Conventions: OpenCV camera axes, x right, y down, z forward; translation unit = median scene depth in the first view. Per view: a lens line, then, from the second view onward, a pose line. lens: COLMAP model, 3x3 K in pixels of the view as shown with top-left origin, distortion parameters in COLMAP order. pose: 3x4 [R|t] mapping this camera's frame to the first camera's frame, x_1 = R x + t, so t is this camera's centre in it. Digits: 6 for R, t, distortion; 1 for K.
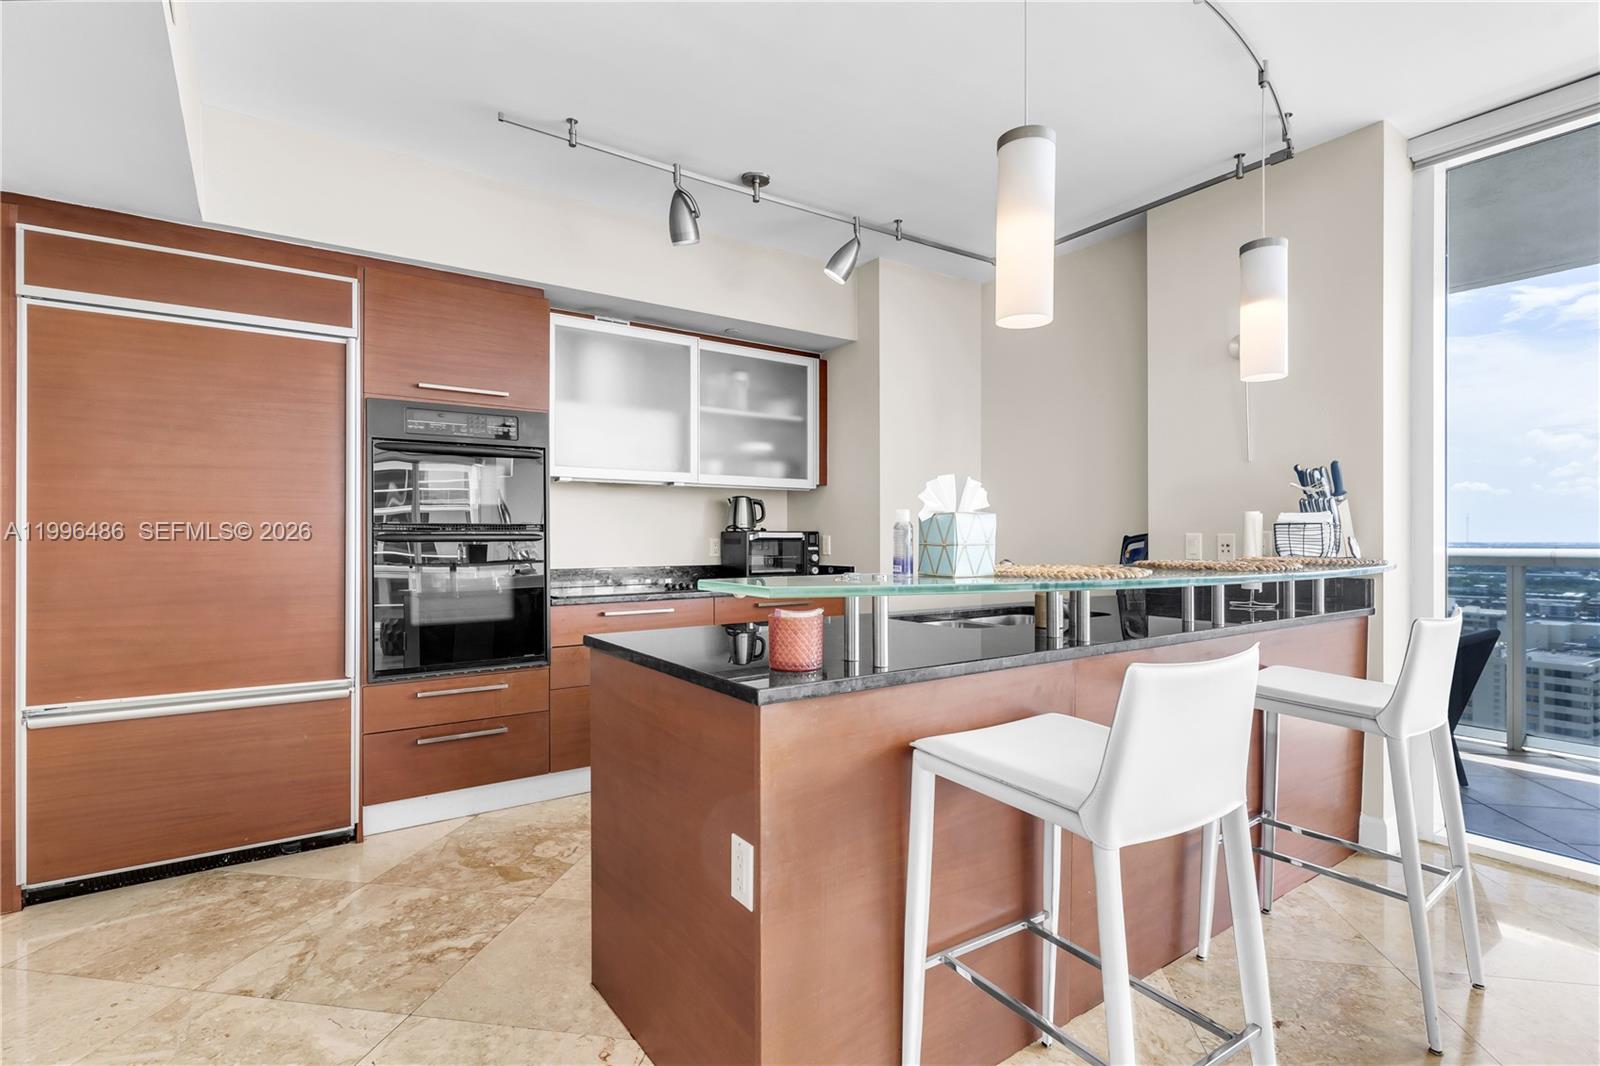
lens RADIAL K [[777.3, 0, 800.0], [0, 777.3, 533.0], [0, 0, 1]] dist [0.003231, 0.000414]
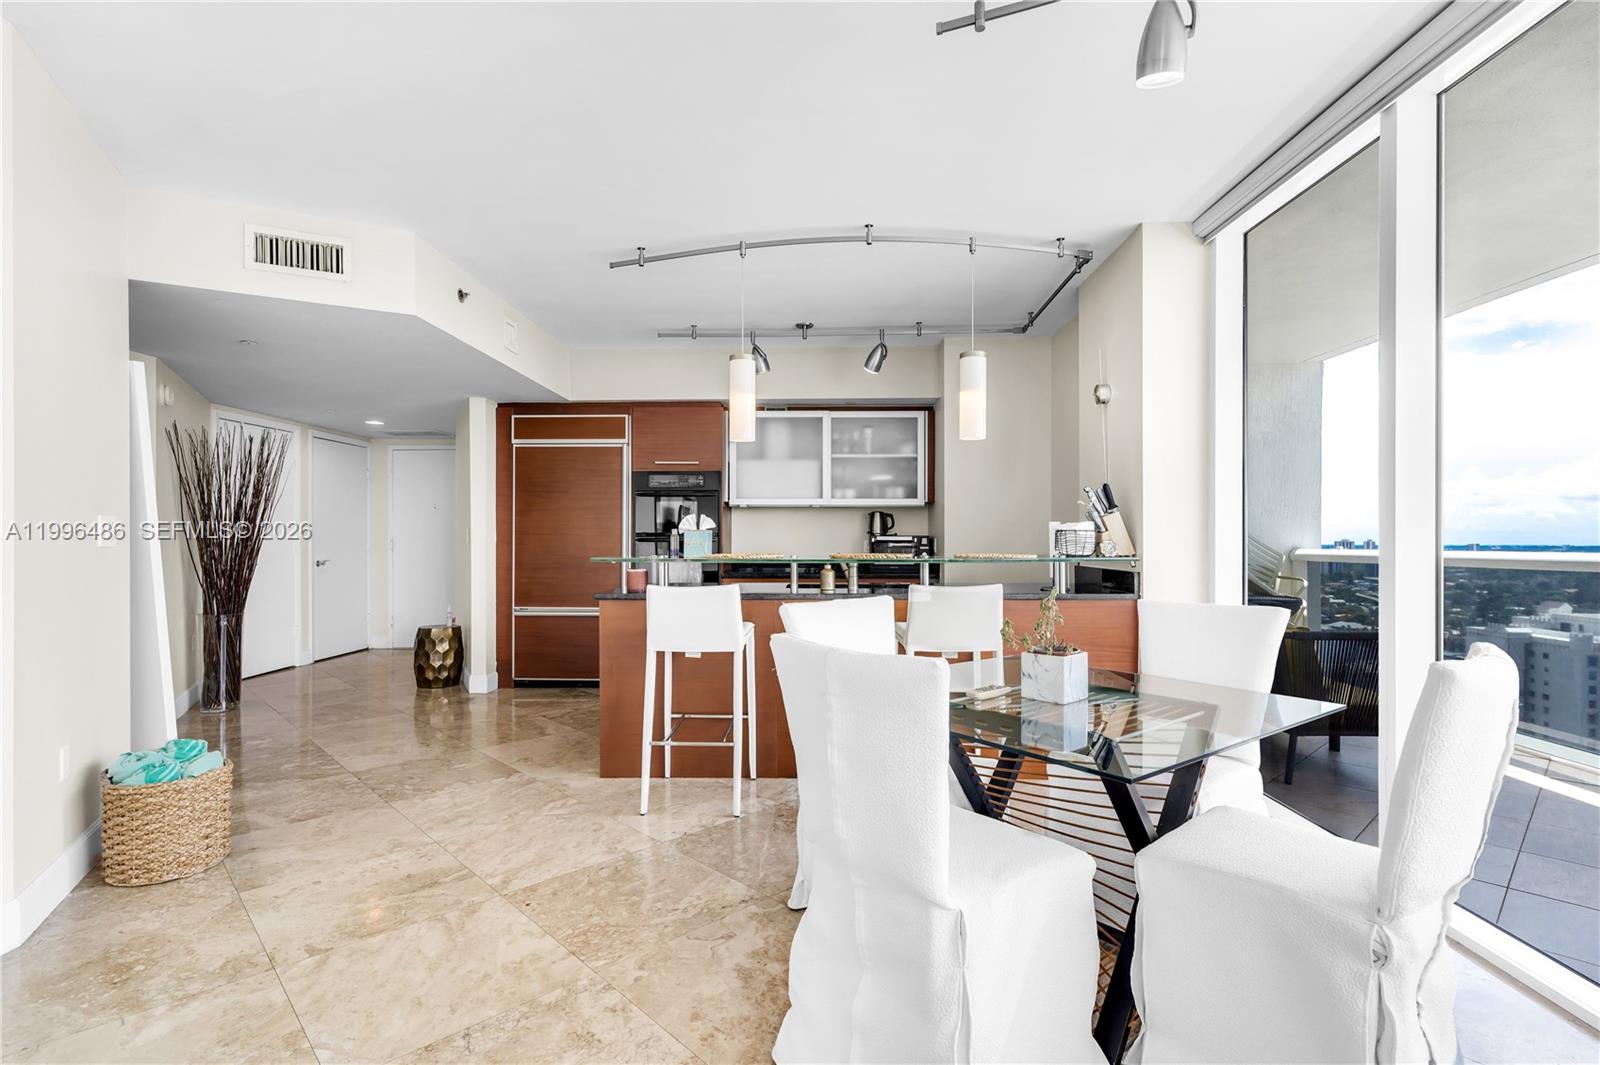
lens RADIAL K [[777.8, 0, 800.0], [0, 777.8, 532.5], [0, 0, 1]] dist [-0.002906, -0.000354]
pose [[0.799120, -0.004754, -0.601153, 0.729727], [0.002996, 0.999988, -0.003926, -0.003073], [0.601164, 0.001337, 0.799124, -0.263246]]
